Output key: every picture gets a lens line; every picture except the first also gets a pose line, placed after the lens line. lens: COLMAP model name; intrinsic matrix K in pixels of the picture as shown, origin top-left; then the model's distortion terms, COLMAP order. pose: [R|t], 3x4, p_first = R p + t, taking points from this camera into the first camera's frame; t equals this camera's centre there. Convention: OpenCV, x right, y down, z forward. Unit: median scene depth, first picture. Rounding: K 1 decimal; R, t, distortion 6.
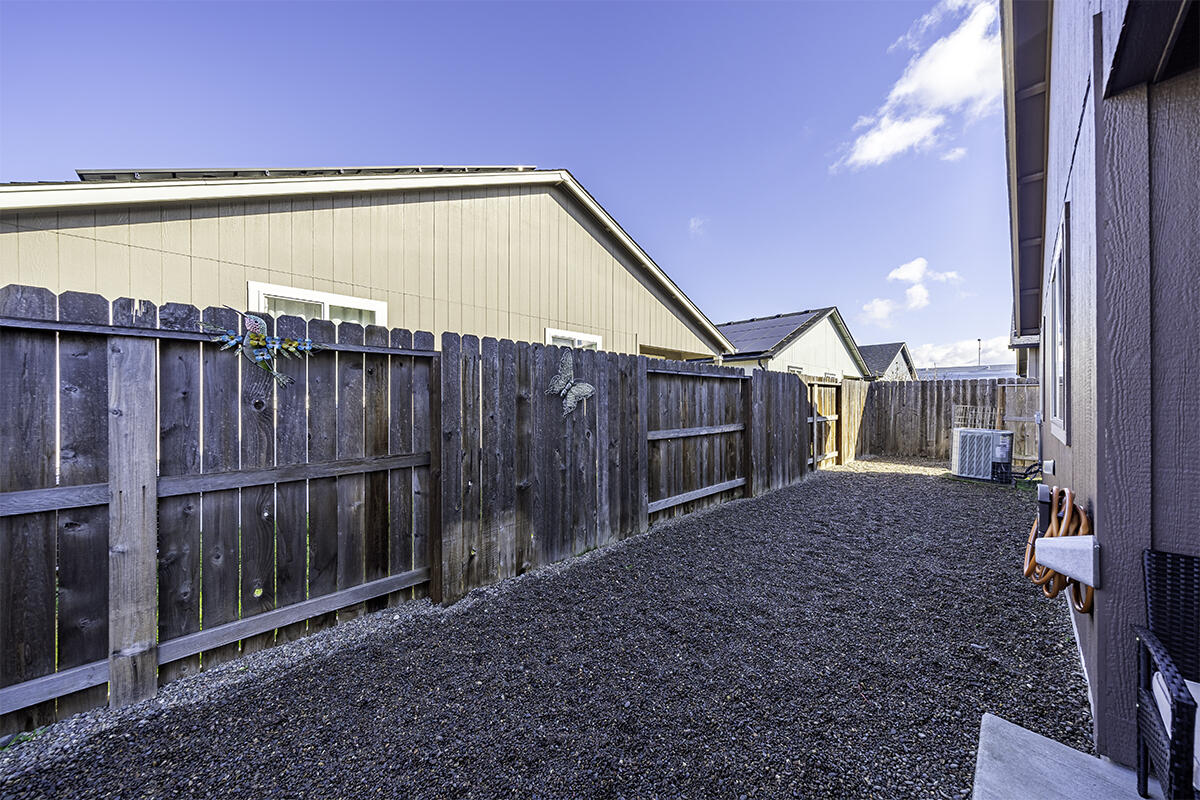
lens RADIAL K [[417.0, 0, 604.3], [0, 417.0, 403.7], [0, 0, 1]] dist [0.001662, -0.000848]
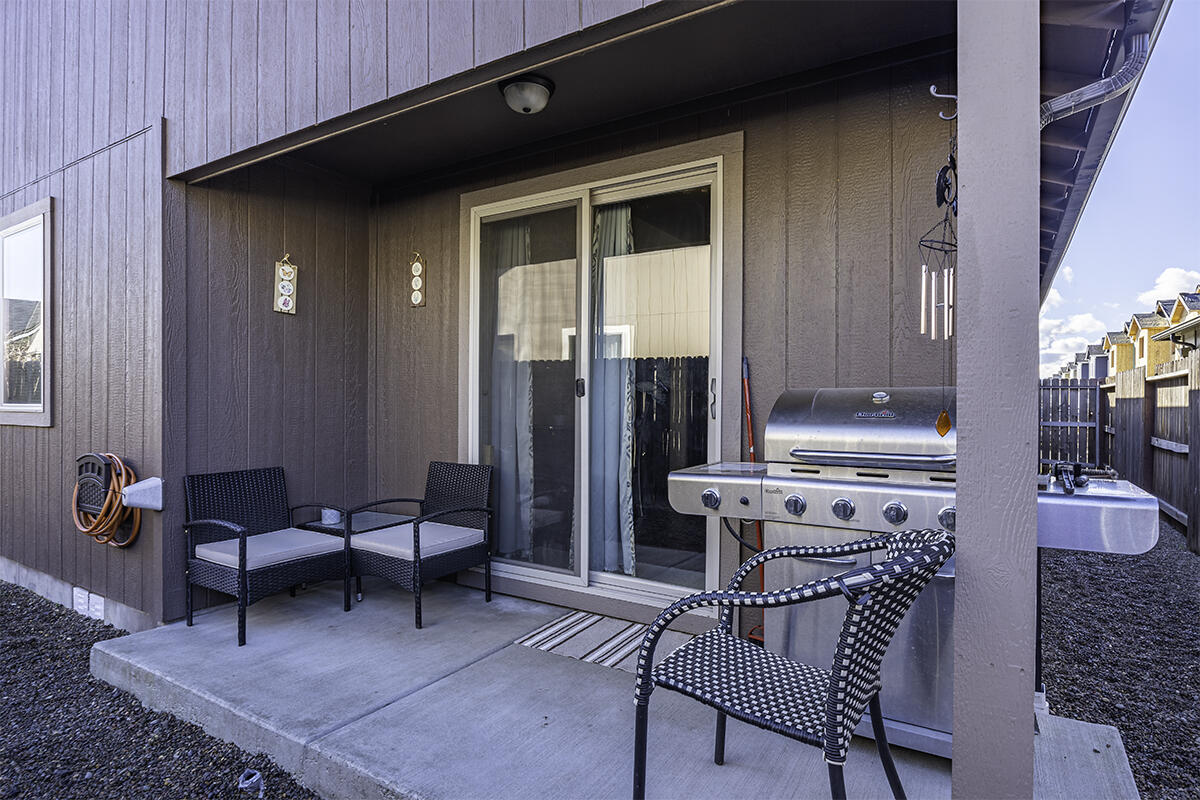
lens RADIAL K [[648.8, 0, 597.1], [0, 648.8, 400.3], [0, 0, 1]] dist [-0.001711, -0.004577]
pose [[-0.221889, -0.002232, 0.975069, -0.220568], [-0.000841, 0.999997, 0.002097, 0.007950], [-0.975072, -0.000354, -0.221890, 0.003049]]
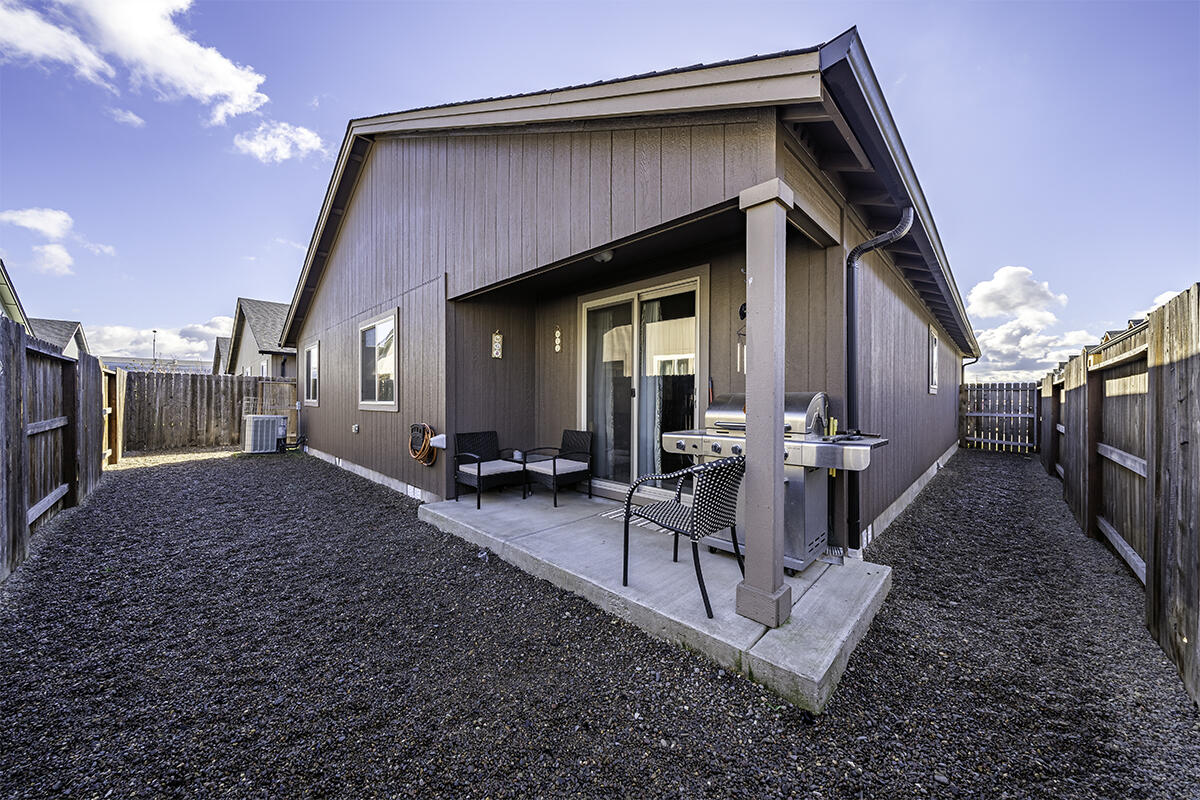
lens RADIAL K [[417.0, 0, 598.5], [0, 417.0, 399.0], [0, 0, 1]] dist [0.001662, -0.000848]
pose [[-0.008437, -0.002204, 0.999962, -0.334156], [0.001465, 0.999996, 0.002216, 0.007405], [-0.999963, 0.001484, -0.008433, -0.026066]]
